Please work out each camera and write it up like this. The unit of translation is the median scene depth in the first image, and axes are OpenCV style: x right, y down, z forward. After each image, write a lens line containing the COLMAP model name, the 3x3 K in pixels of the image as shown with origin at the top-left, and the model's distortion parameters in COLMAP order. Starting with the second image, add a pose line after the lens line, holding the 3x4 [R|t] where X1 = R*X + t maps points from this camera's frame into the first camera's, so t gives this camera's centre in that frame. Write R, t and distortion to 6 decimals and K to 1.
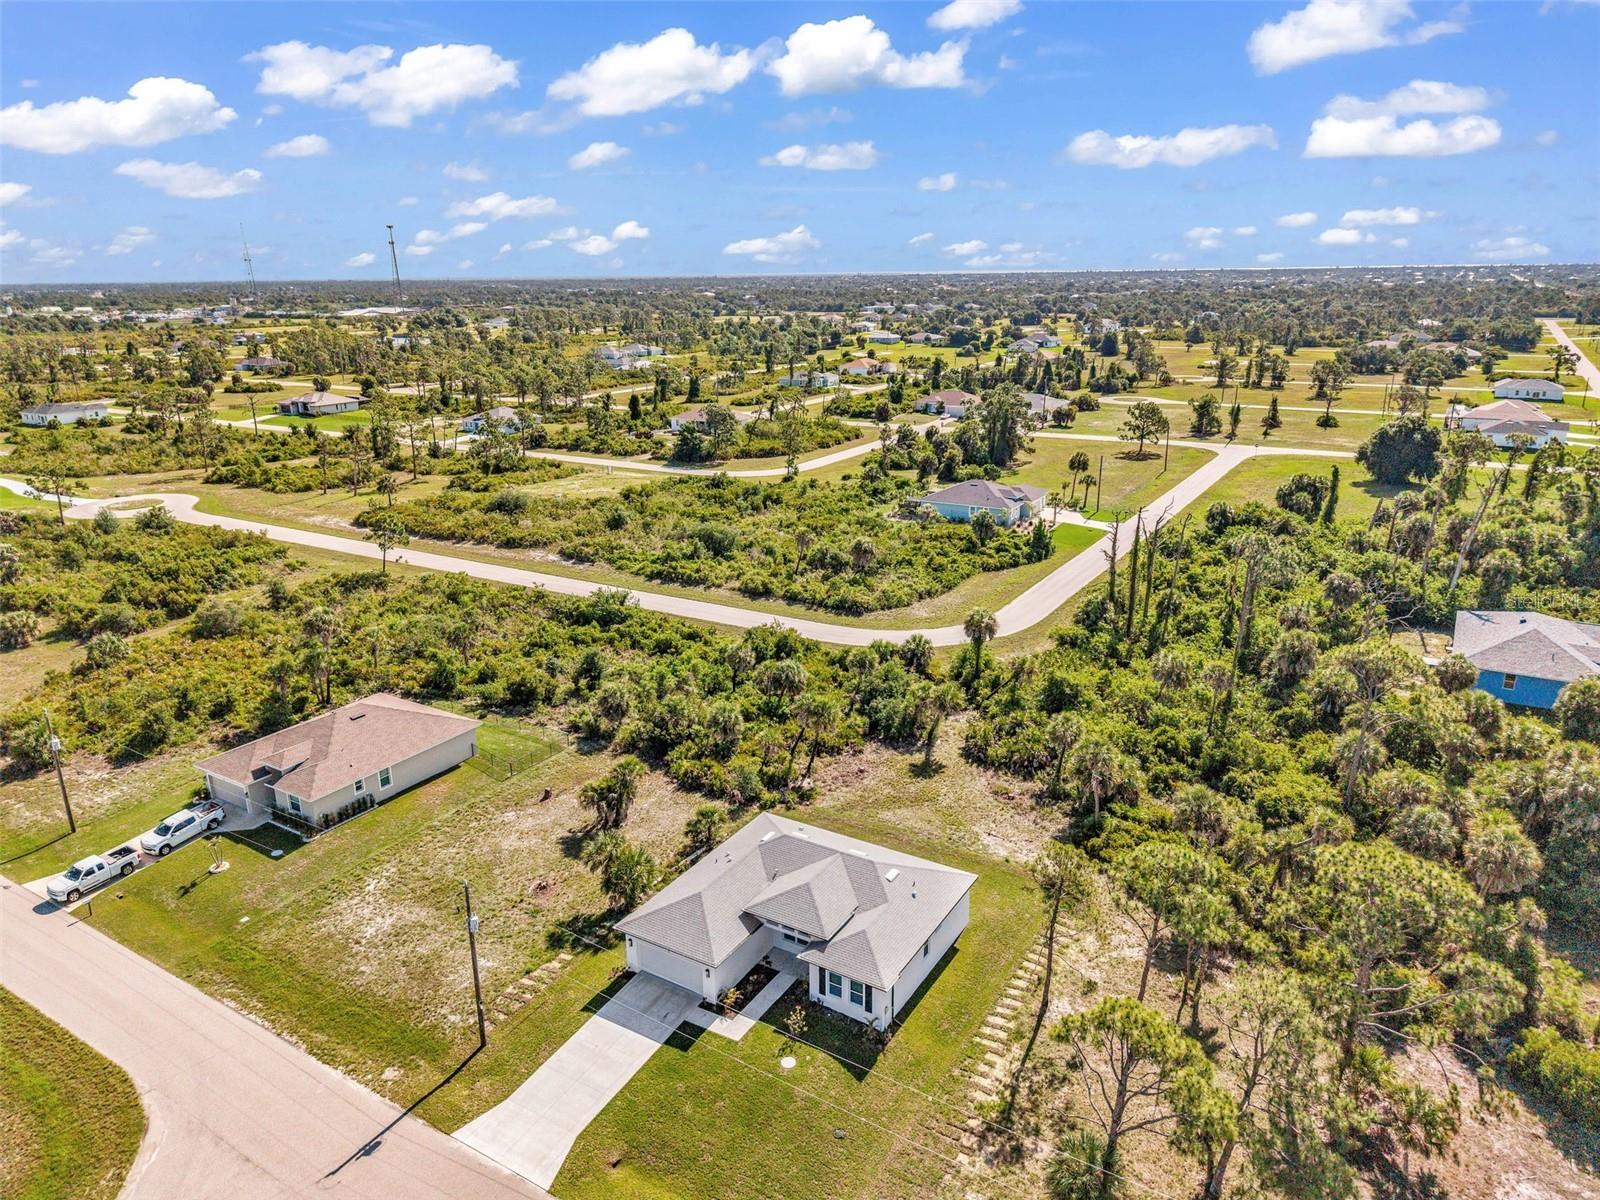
lens RADIAL K [[1067.6, 0, 797.7], [0, 1067.6, 602.5], [0, 0, 1]] dist [0.038830, -0.038915]
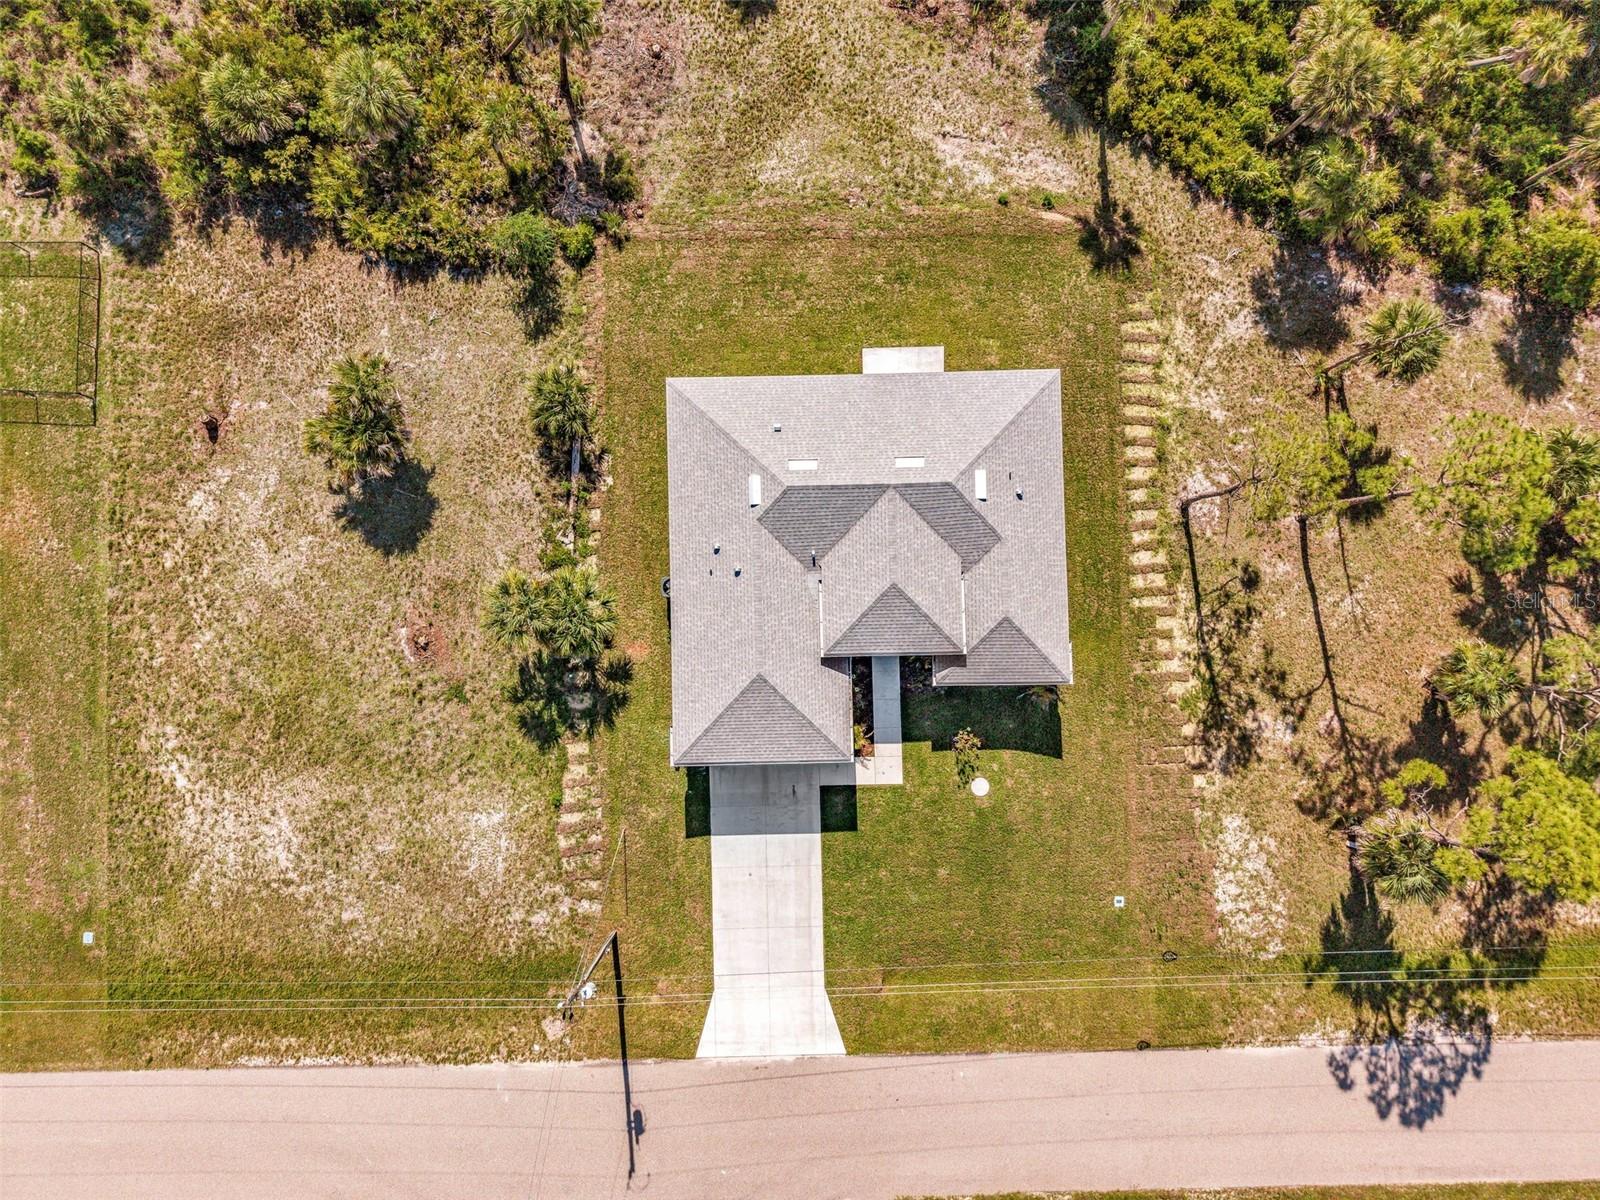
lens RADIAL K [[1067.6, 0, 801.8], [0, 1067.6, 594.4], [0, 0, 1]] dist [0.038830, -0.038915]
pose [[0.840063, -0.540686, 0.044197, -0.047585], [0.146036, 0.303852, 0.941460, -0.244968], [-0.522464, -0.784431, 0.334214, 0.541716]]
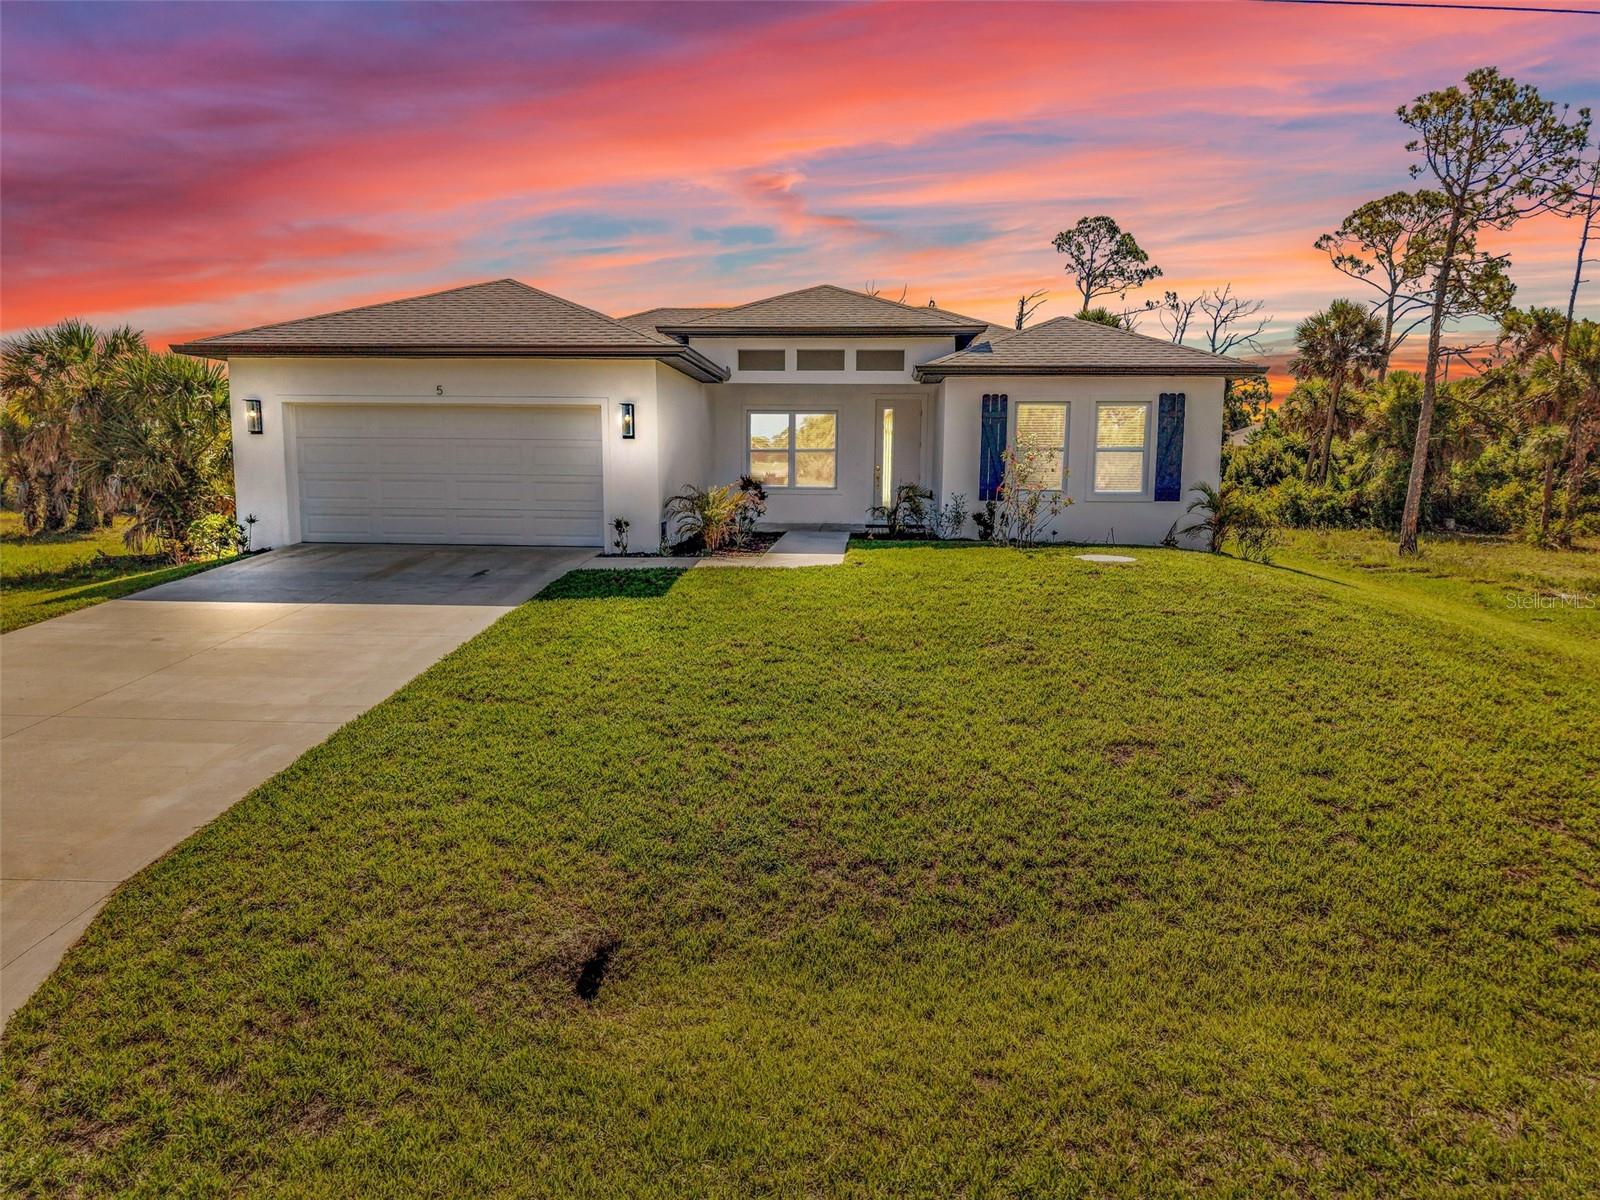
lens RADIAL K [[1067.6, 0, 796.7], [0, 1067.6, 609.0], [0, 0, 1]] dist [0.038830, -0.038915]
pose [[0.884303, -0.043345, 0.464898, -0.108780], [0.118439, 0.983939, -0.133551, 0.274805], [-0.451642, 0.173161, 0.875234, 0.486991]]
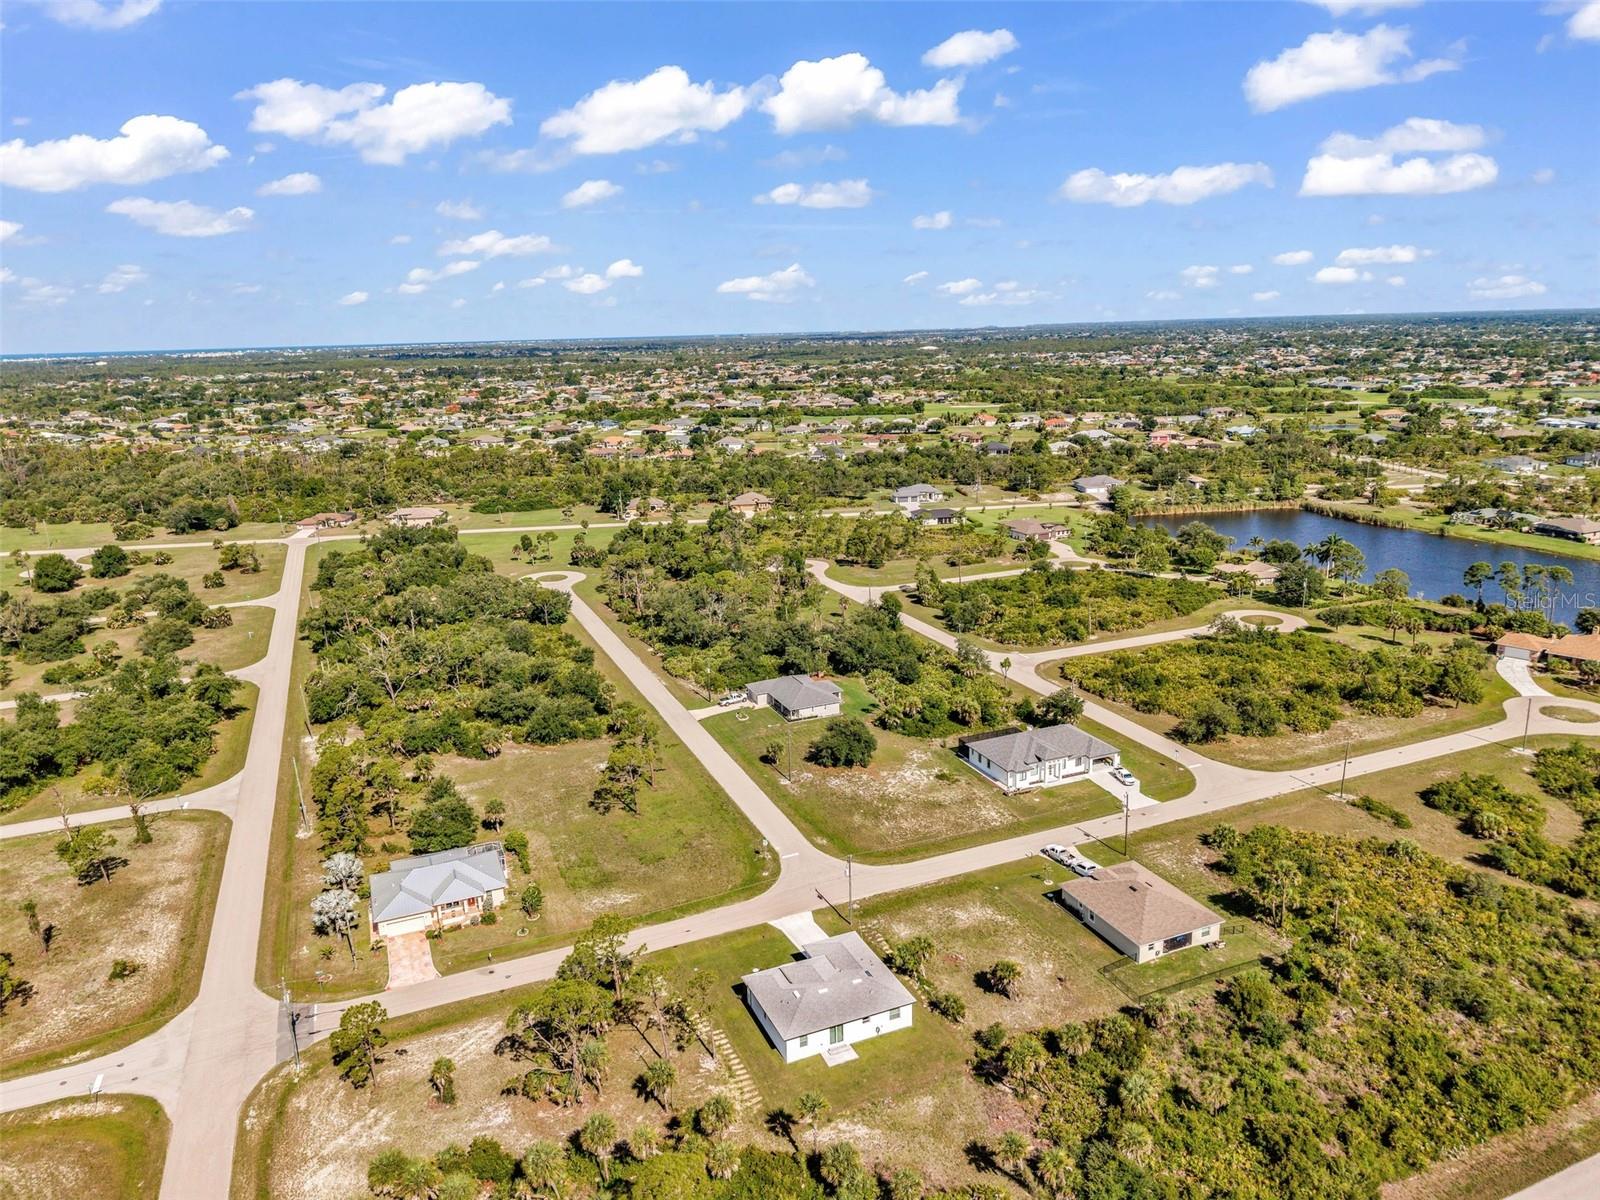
lens RADIAL K [[1067.6, 0, 795.1], [0, 1067.6, 599.5], [0, 0, 1]] dist [0.038830, -0.038915]
pose [[-0.577031, 0.231288, -0.783289, 0.954831], [-0.209042, 0.885291, 0.415404, -0.771599], [0.789517, 0.403441, -0.462492, 1.088701]]
